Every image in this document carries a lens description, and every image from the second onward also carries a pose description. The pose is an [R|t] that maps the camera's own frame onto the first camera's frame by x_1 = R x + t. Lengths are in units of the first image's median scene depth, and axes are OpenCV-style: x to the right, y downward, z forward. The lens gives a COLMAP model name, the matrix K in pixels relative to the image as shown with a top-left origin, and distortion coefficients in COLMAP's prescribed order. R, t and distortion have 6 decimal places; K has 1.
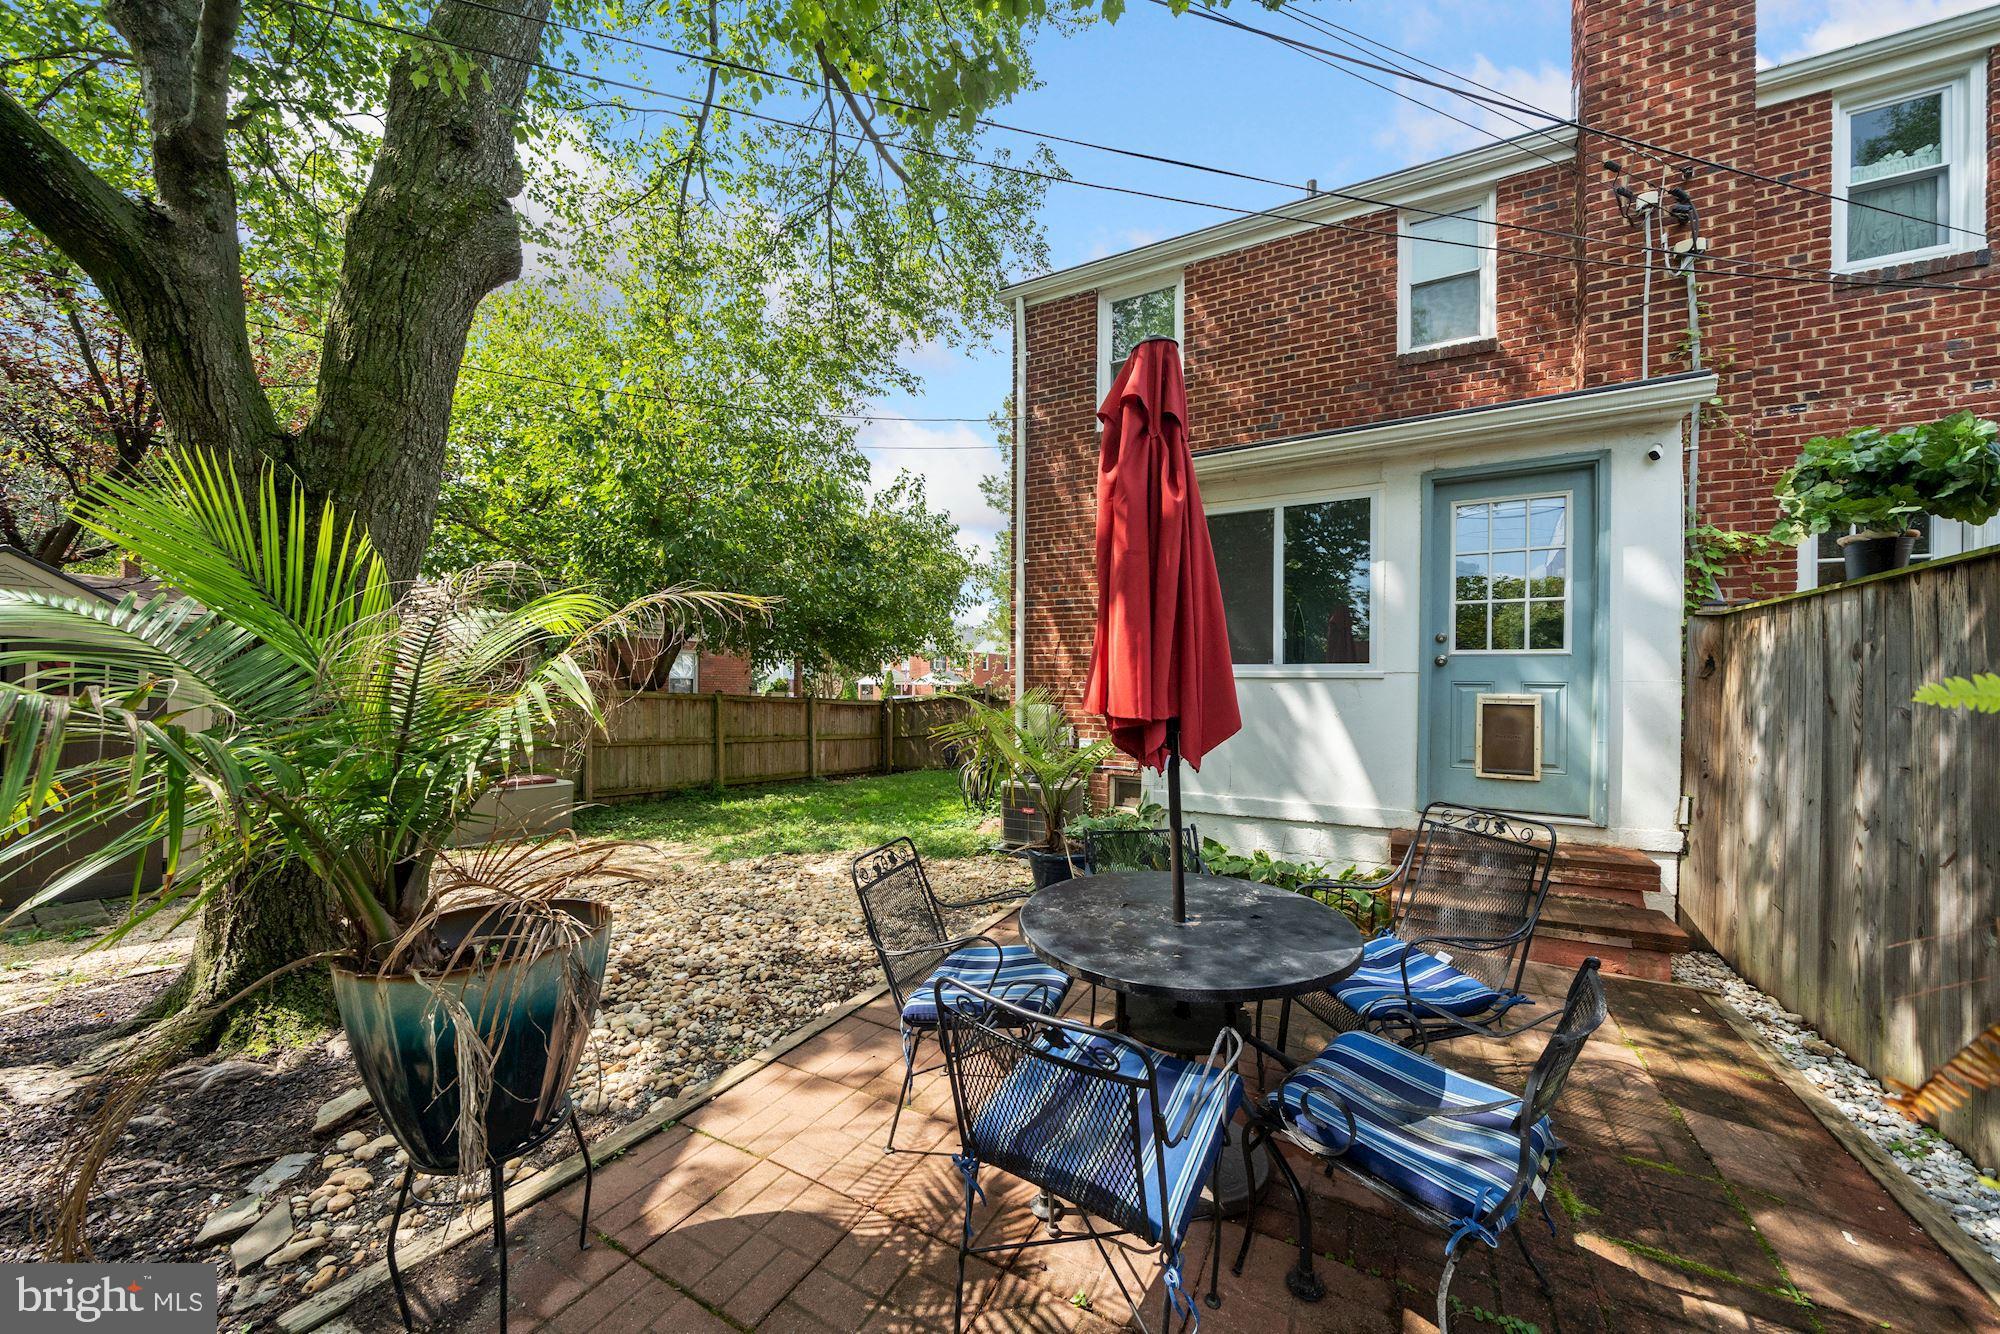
lens RADIAL K [[707.8, 0, 1000.3], [0, 707.8, 675.2], [0, 0, 1]] dist [-0.009754, 0.000177]
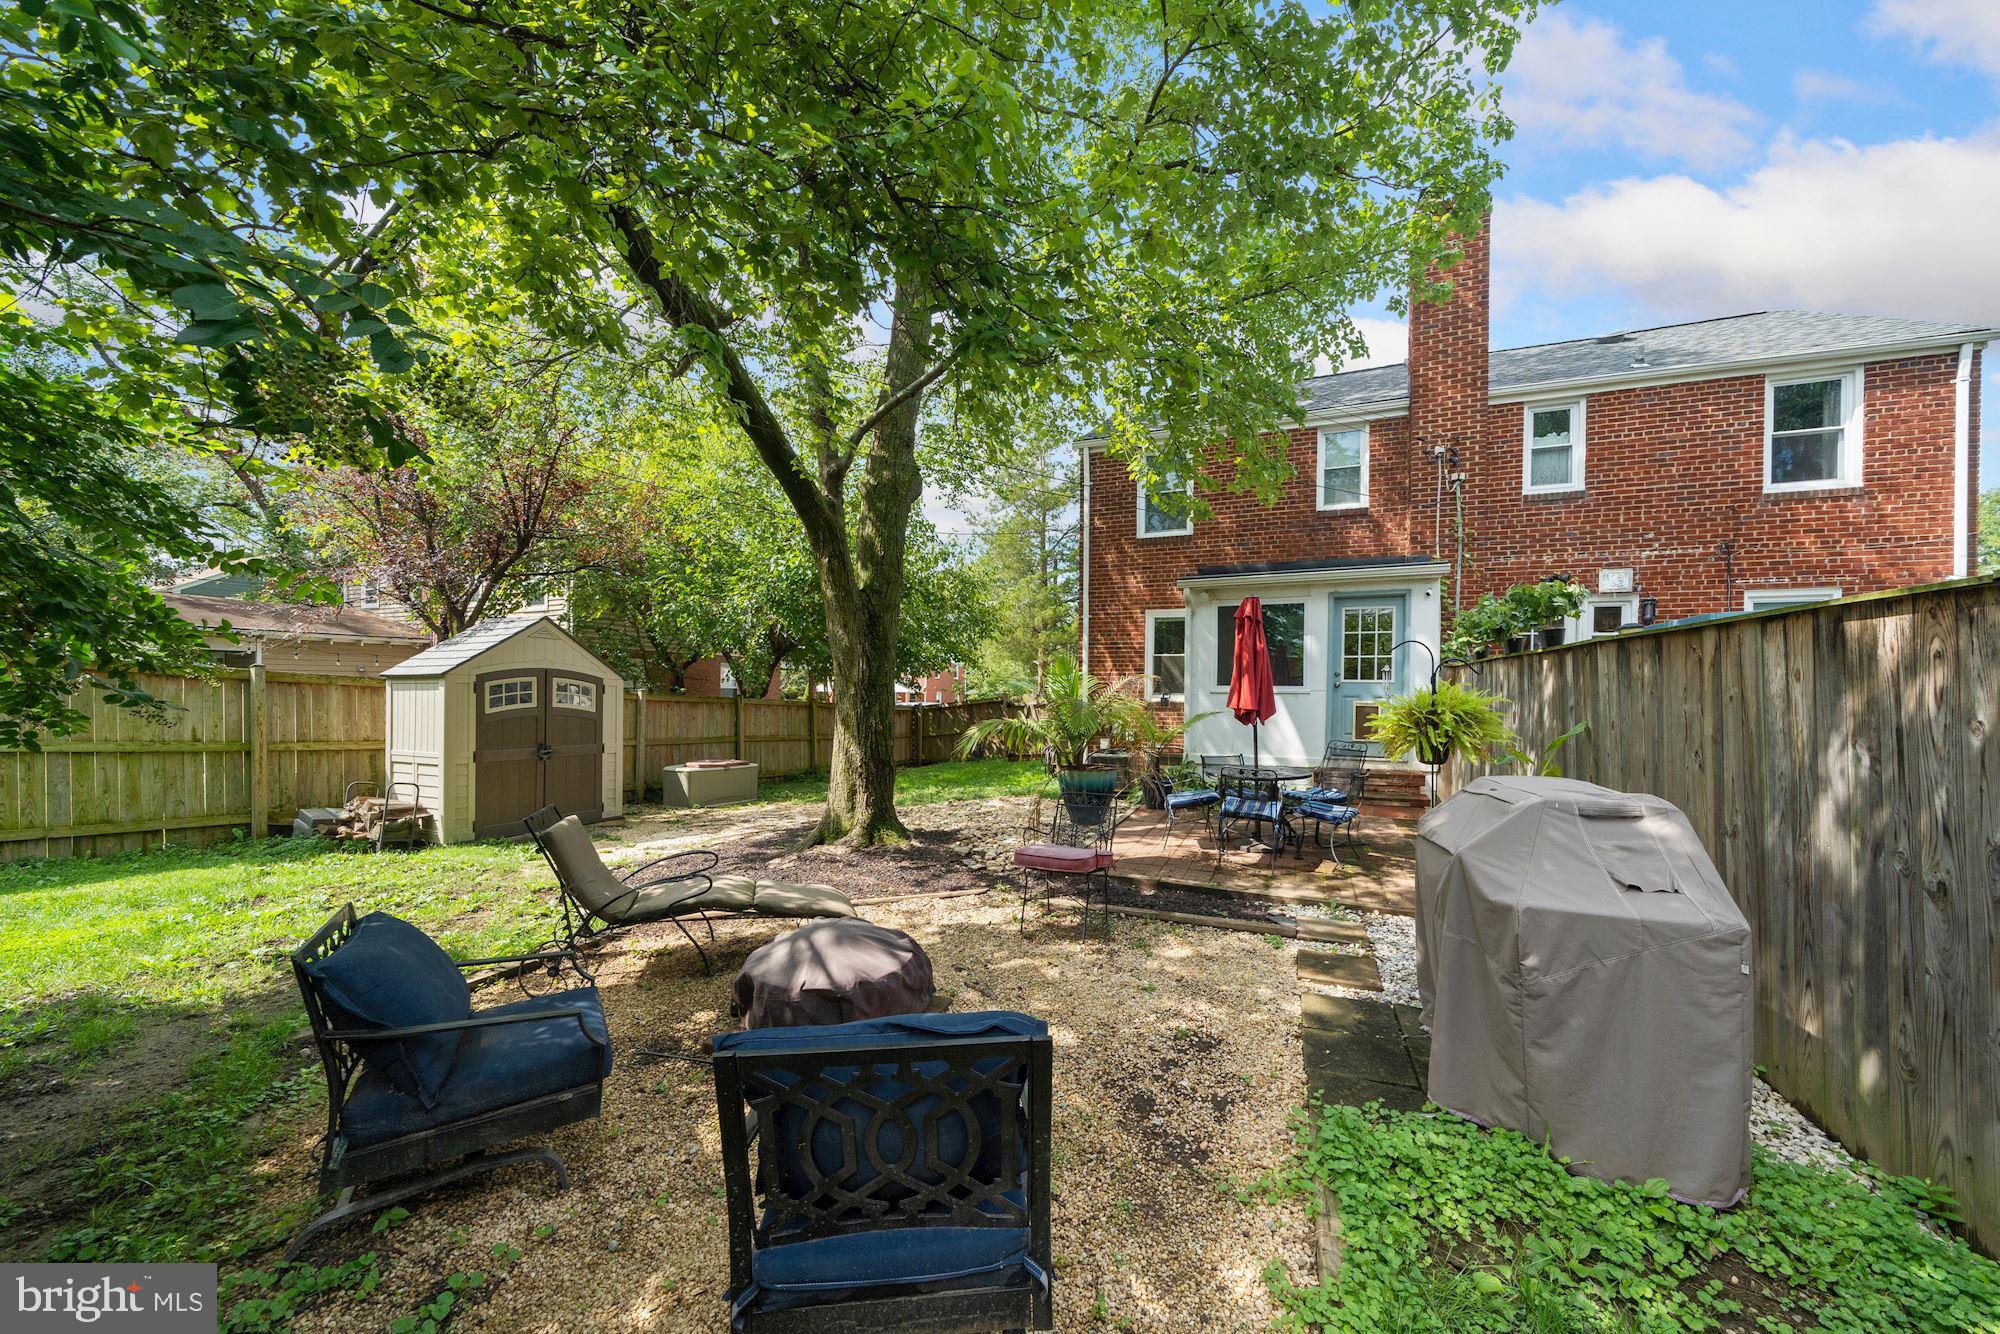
lens RADIAL K [[710.5, 0, 996.8], [0, 710.5, 690.2], [0, 0, 1]] dist [-0.012354, -0.000058]
pose [[0.995159, -0.001166, 0.098272, -0.527439], [0.000041, 0.999935, 0.011441, -0.026416], [-0.098279, -0.011382, 0.995094, -0.893406]]
